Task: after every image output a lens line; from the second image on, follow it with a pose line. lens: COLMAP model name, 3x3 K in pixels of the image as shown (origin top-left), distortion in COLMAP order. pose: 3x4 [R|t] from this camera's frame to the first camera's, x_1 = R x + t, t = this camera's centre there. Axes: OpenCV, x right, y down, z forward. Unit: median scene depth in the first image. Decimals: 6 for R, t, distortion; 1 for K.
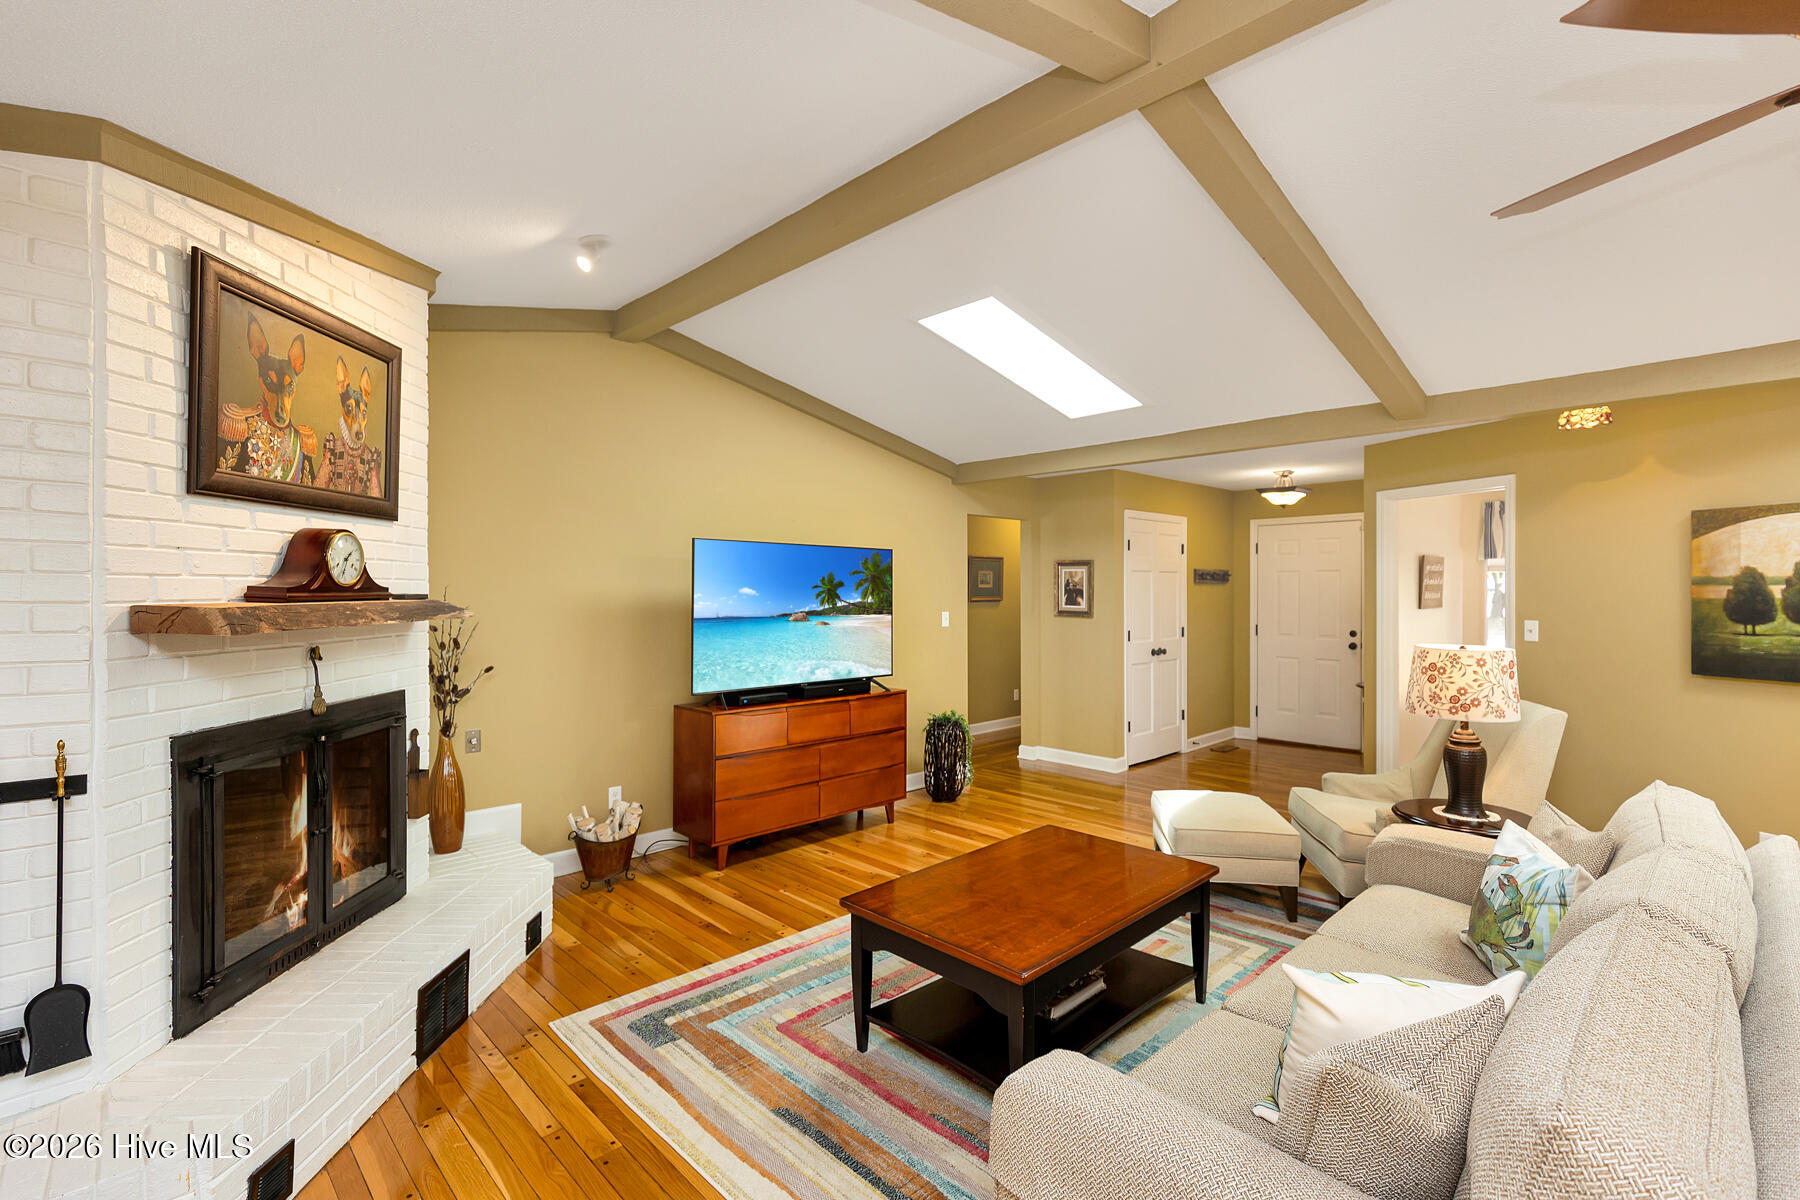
lens RADIAL K [[809.9, 0, 895.3], [0, 809.9, 599.3], [0, 0, 1]] dist [0.003110, -0.000370]
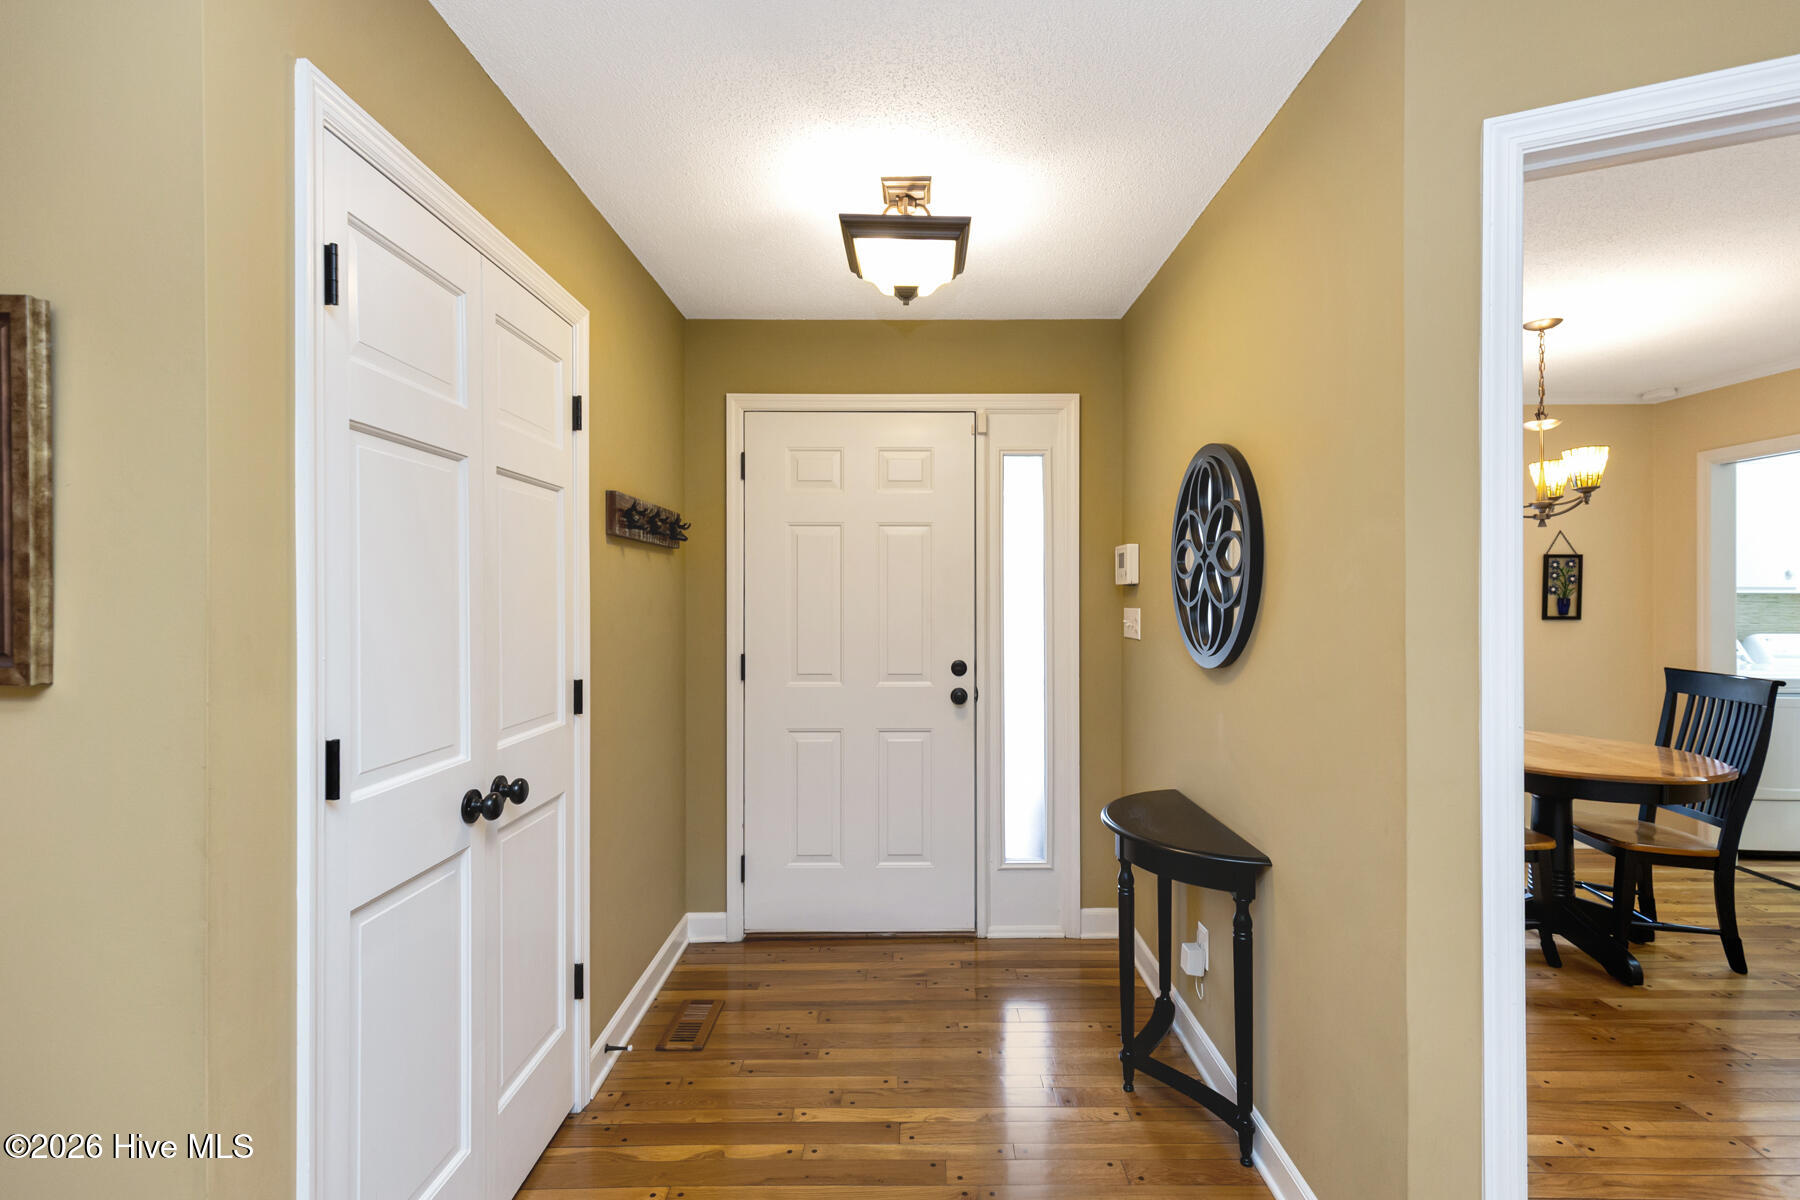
lens RADIAL K [[809.9, 0, 895.9], [0, 809.9, 595.2], [0, 0, 1]] dist [0.003110, -0.000370]
pose [[0.697651, -0.000098, 0.716438, 0.227190], [0.008922, 0.999924, -0.008551, 0.006368], [-0.716382, 0.012358, 0.697599, 0.718354]]
